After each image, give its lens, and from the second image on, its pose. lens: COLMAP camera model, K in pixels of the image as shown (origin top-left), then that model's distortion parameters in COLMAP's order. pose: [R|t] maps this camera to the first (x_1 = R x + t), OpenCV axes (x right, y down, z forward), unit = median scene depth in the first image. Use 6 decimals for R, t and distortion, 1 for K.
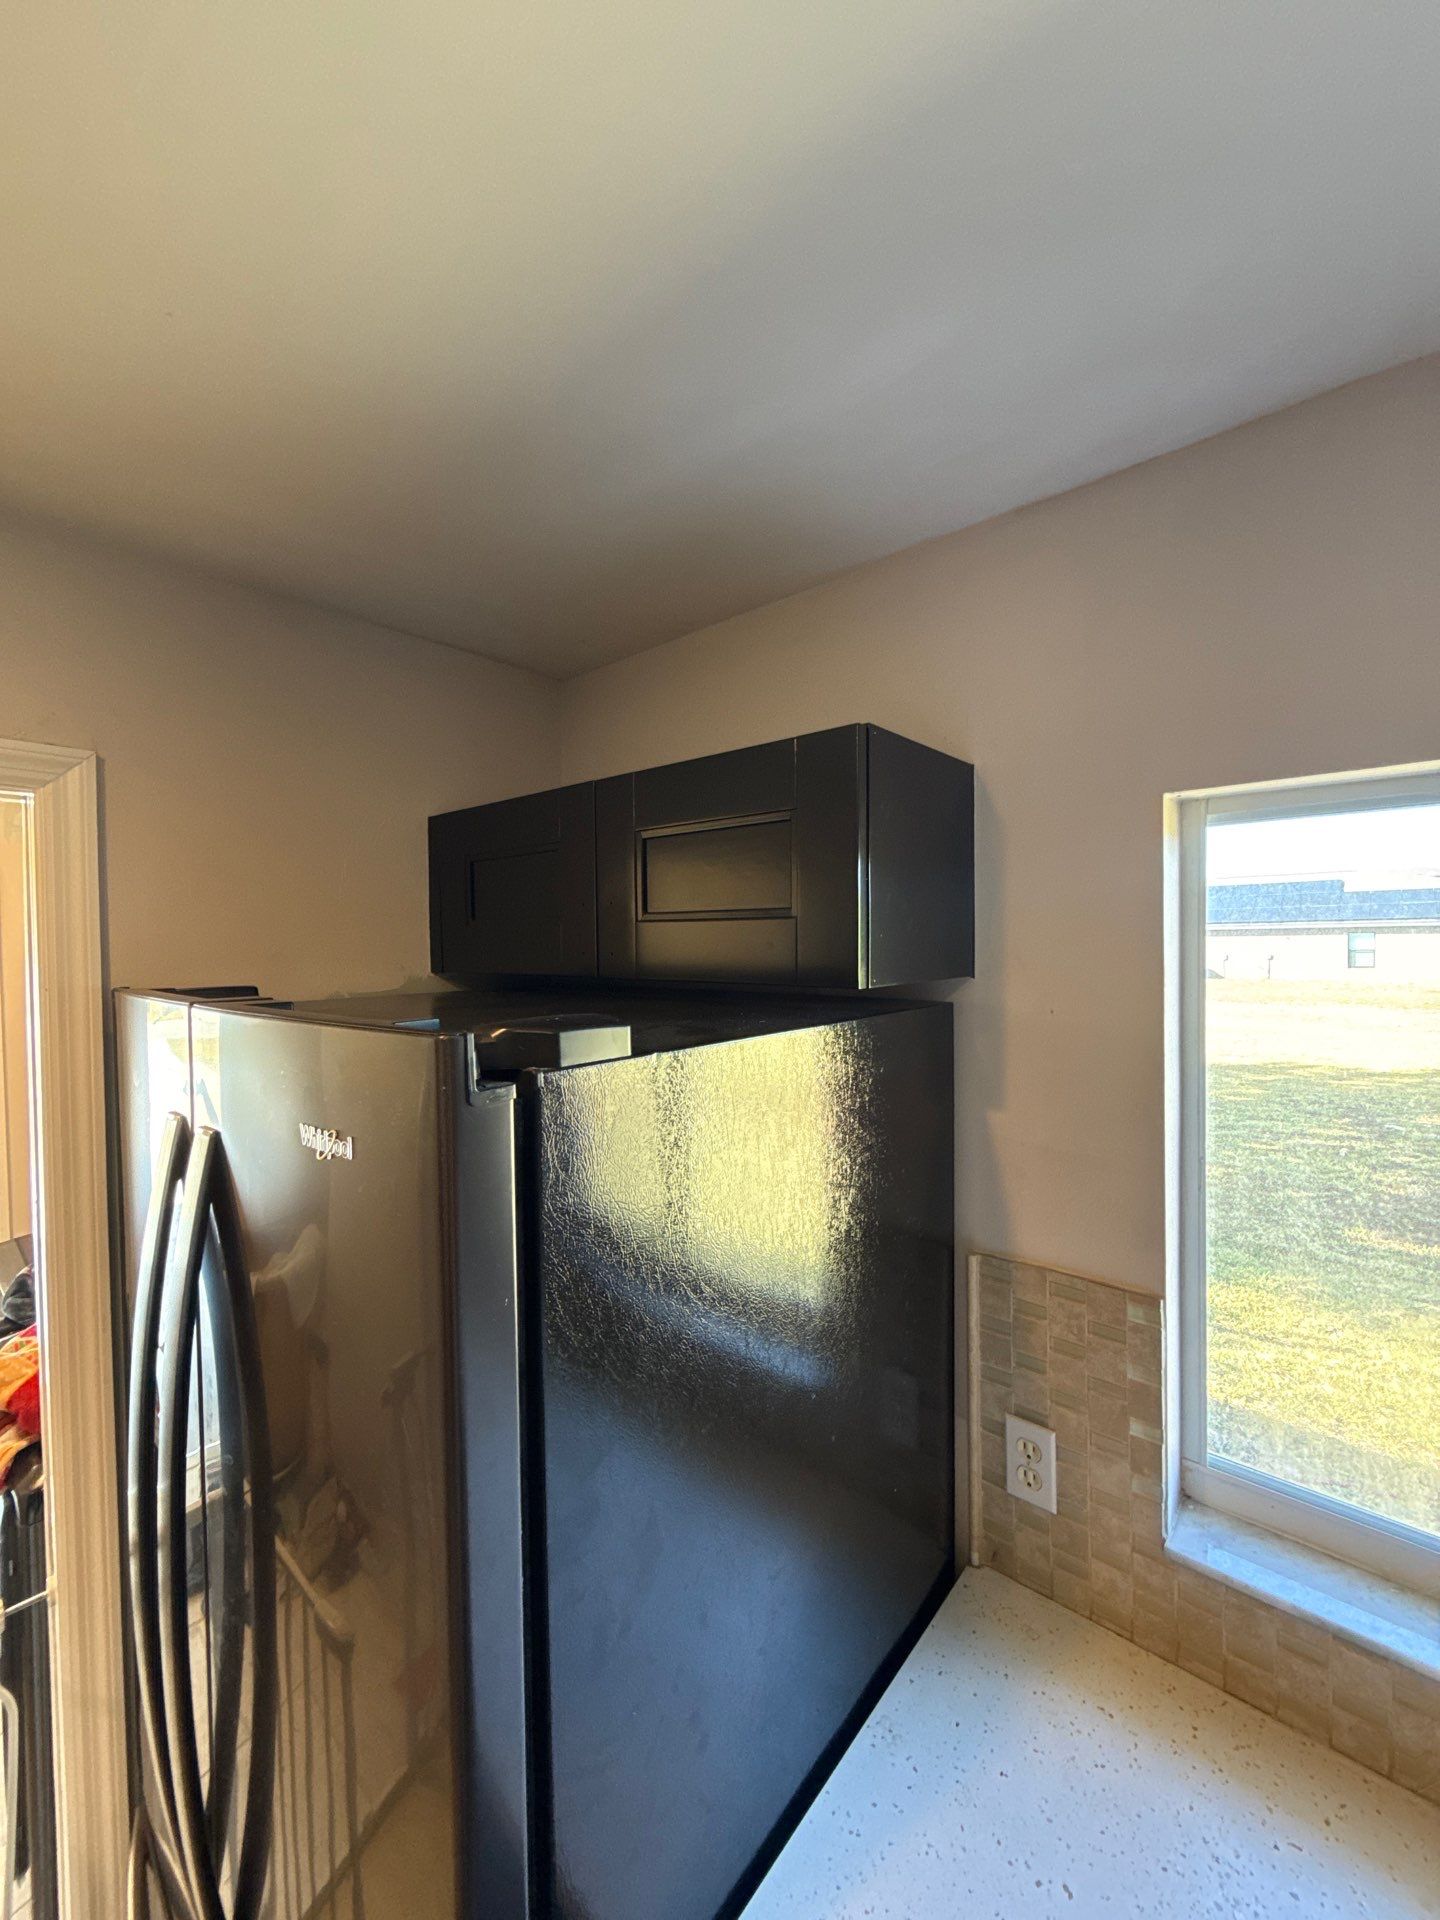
lens RADIAL K [[762.4, 0, 720.1], [0, 762.4, 956.1], [0, 0, 1]] dist [-0.000332, -0.000111]
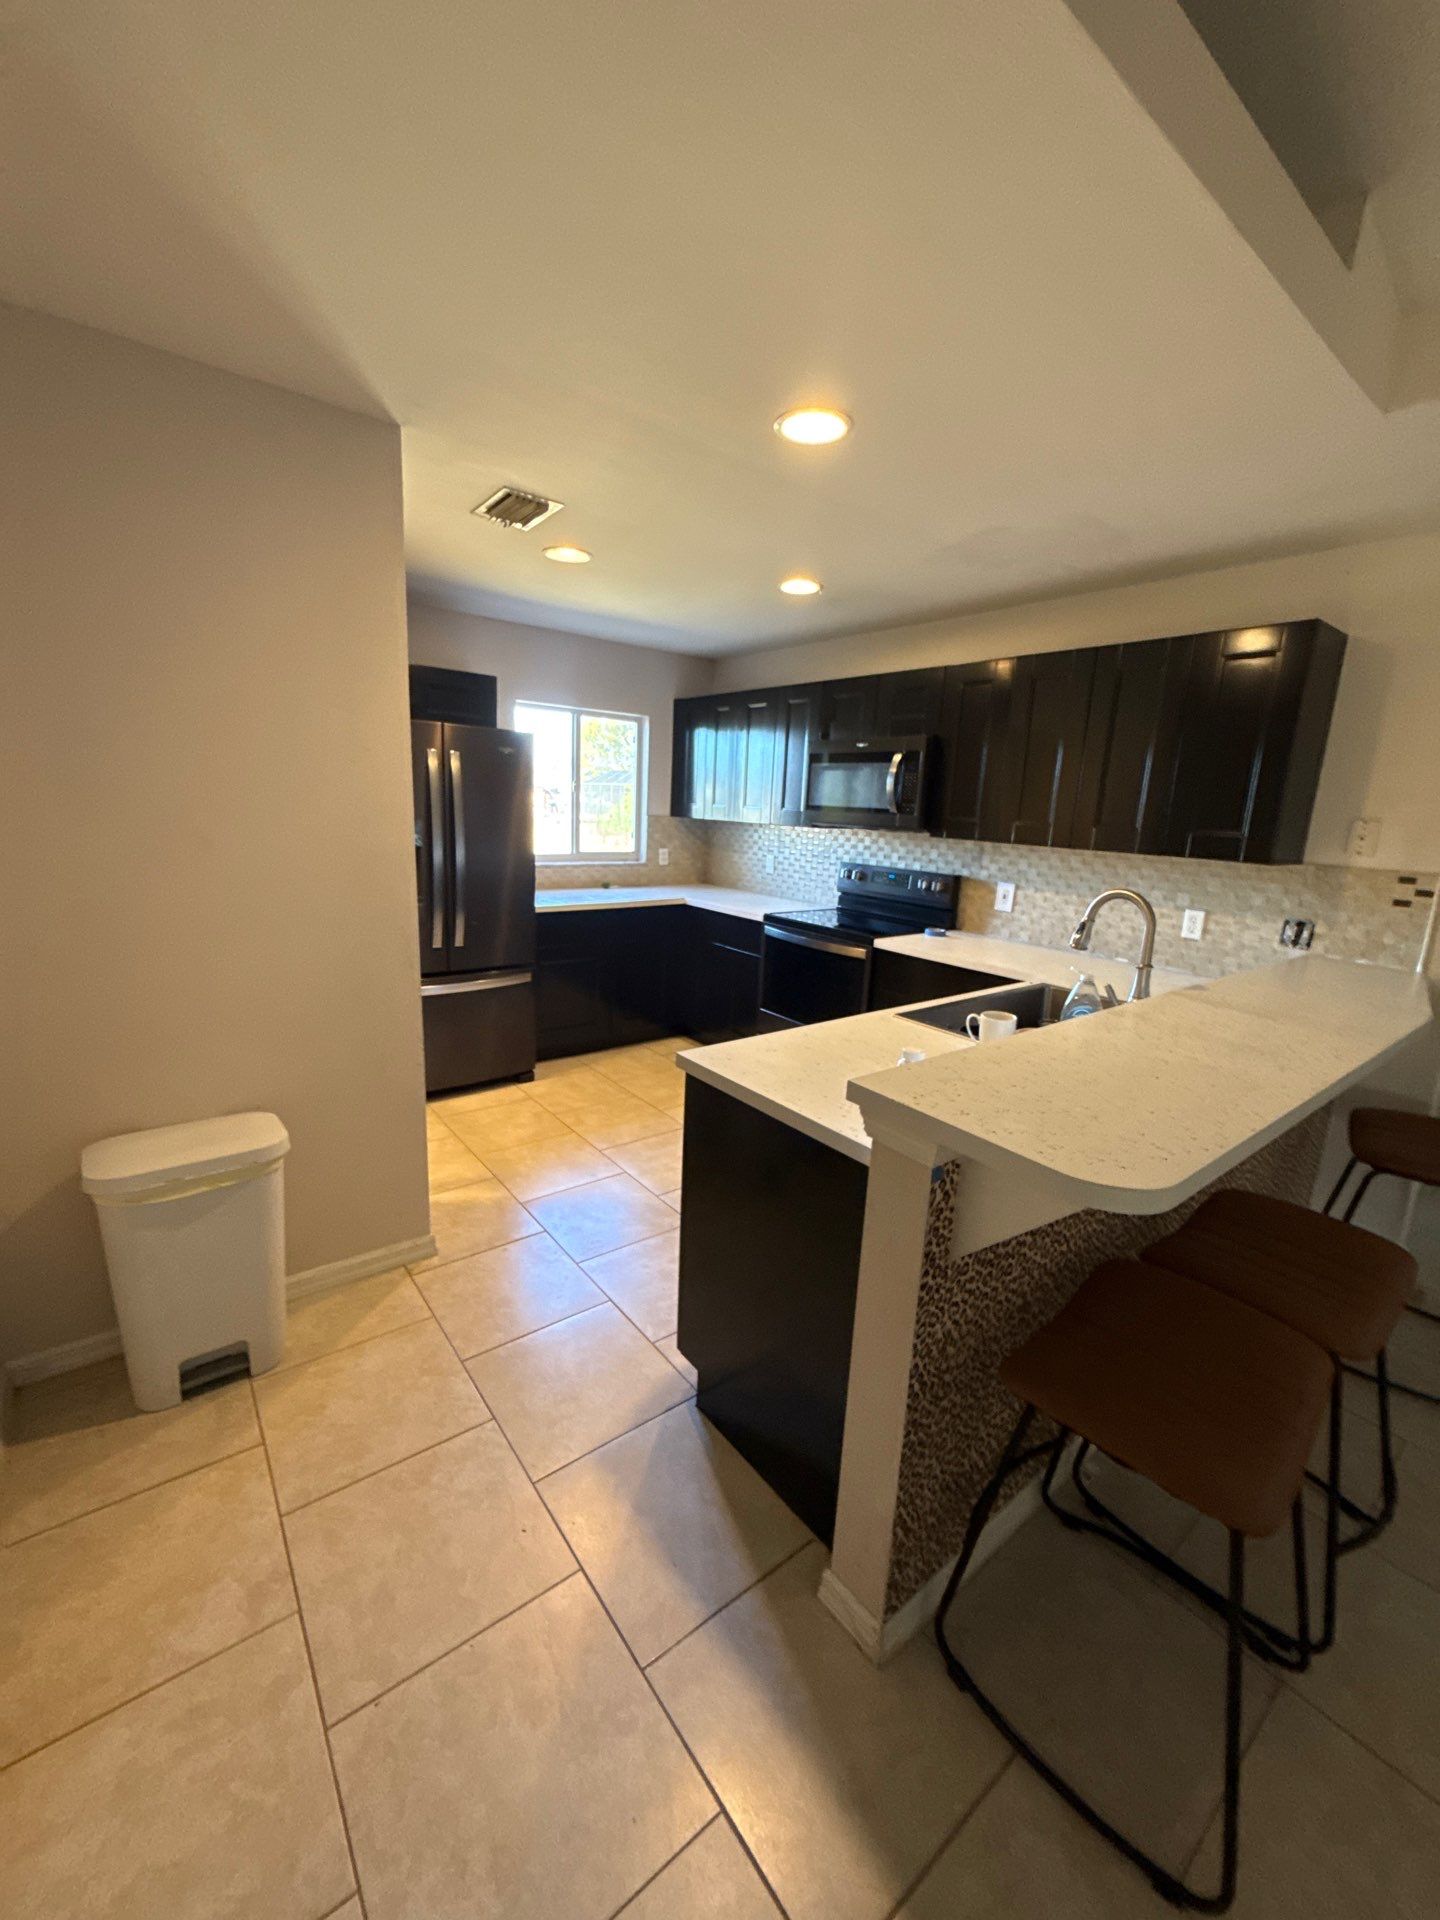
lens RADIAL K [[760.4, 0, 721.7], [0, 760.4, 961.2], [0, 0, 1]] dist [-0.000706, -0.000355]
pose [[0.199858, -0.179132, 0.963311, -3.489056], [-0.021124, 0.982130, 0.187014, 0.407372], [-0.979597, -0.057725, 0.192503, -1.076341]]
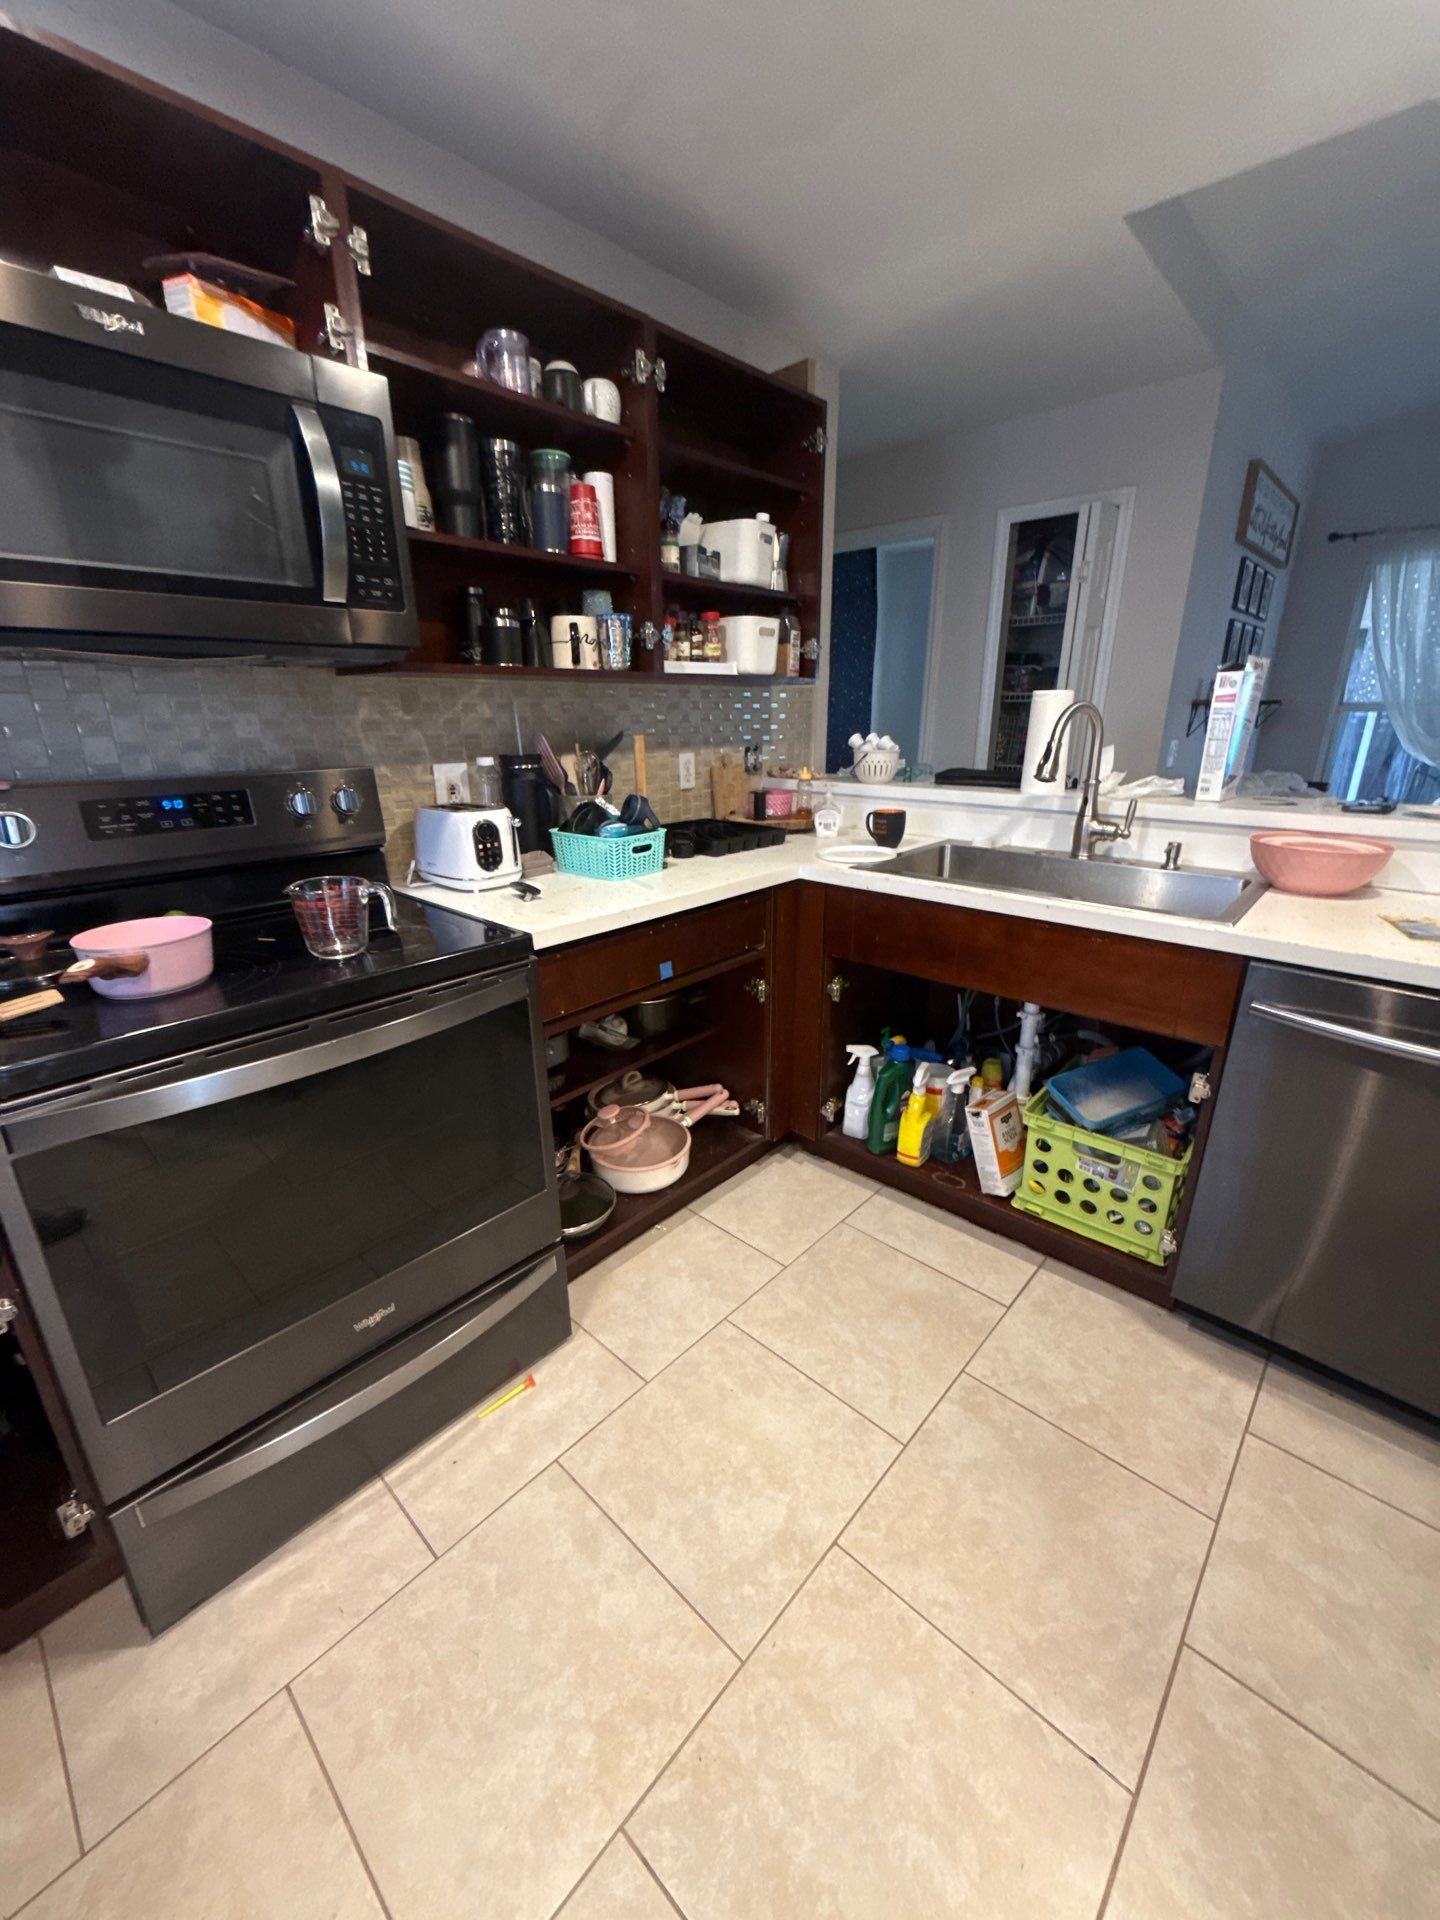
lens RADIAL K [[760.4, 0, 721.7], [0, 760.4, 961.2], [0, 0, 1]] dist [-0.000706, -0.000355]
pose [[-0.999111, 0.010802, 0.040746, -0.608519], [0.024170, 0.938737, 0.343787, 0.510722], [-0.034536, 0.344466, -0.938163, 0.147438]]
